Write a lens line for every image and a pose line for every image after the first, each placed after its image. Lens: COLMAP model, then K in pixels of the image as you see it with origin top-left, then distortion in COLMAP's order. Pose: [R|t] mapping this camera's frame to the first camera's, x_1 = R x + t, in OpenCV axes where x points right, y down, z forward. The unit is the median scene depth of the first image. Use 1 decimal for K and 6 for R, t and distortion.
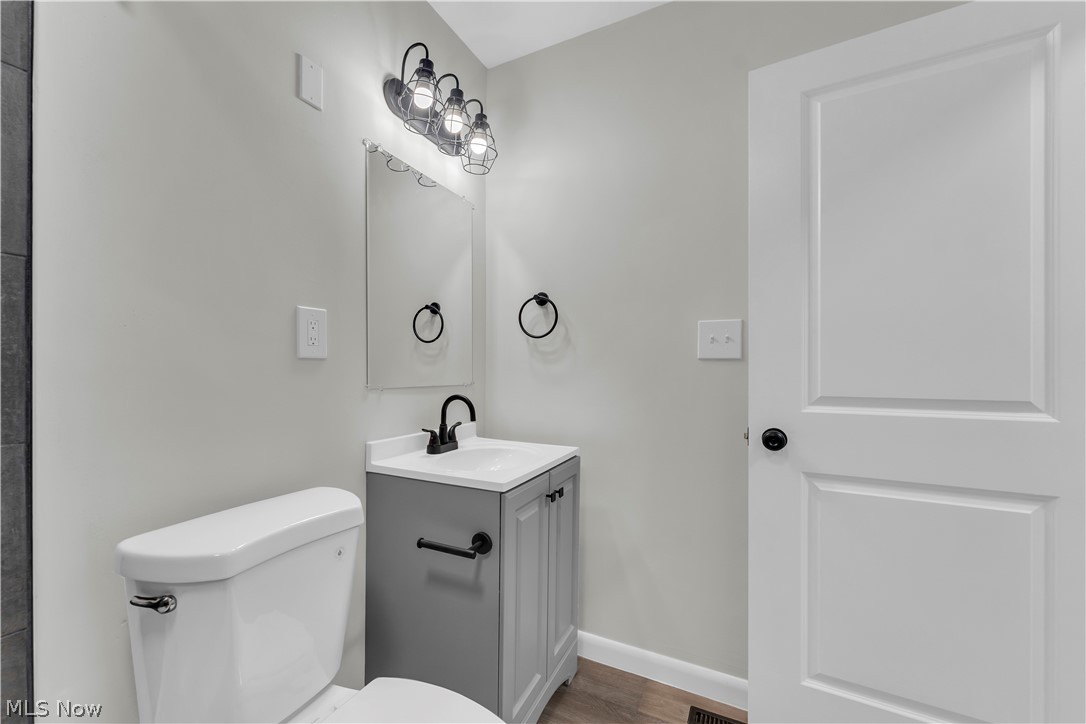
lens RADIAL K [[442.0, 0, 540.3], [0, 442.0, 366.2], [0, 0, 1]] dist [-0.001578, -0.000462]
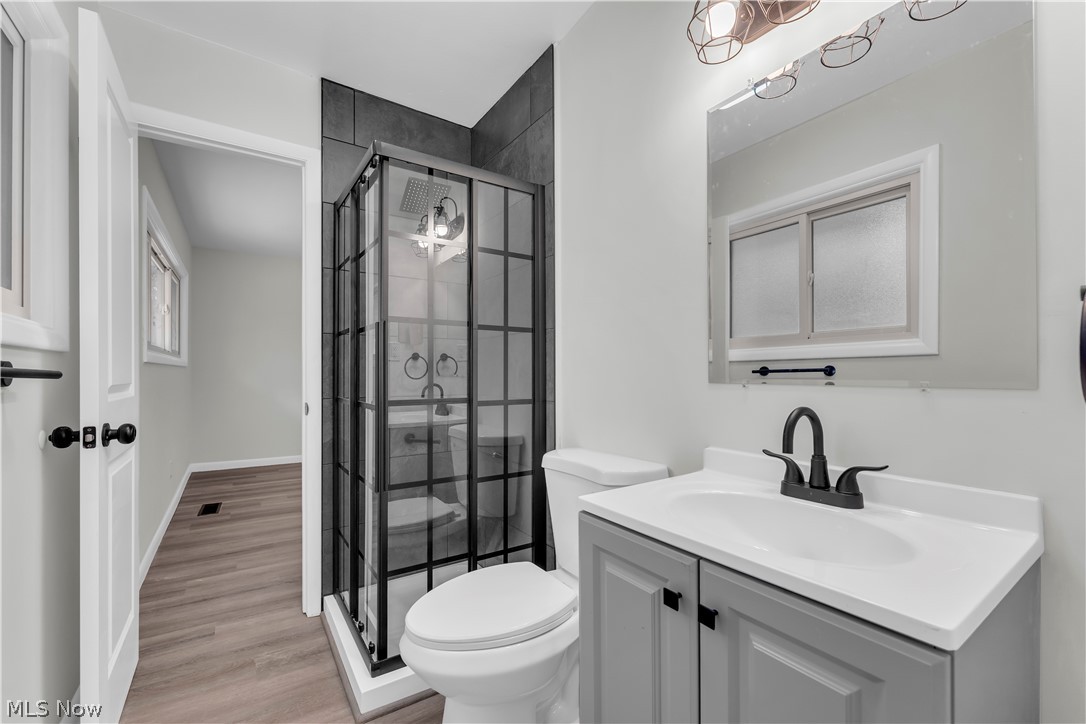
lens RADIAL K [[442.0, 0, 542.1], [0, 442.0, 361.9], [0, 0, 1]] dist [-0.001578, -0.000462]
pose [[-0.488081, -0.013640, -0.872692, 0.502826], [0.019274, 0.999466, -0.026401, 0.011347], [0.872586, -0.029706, -0.487557, 0.971771]]
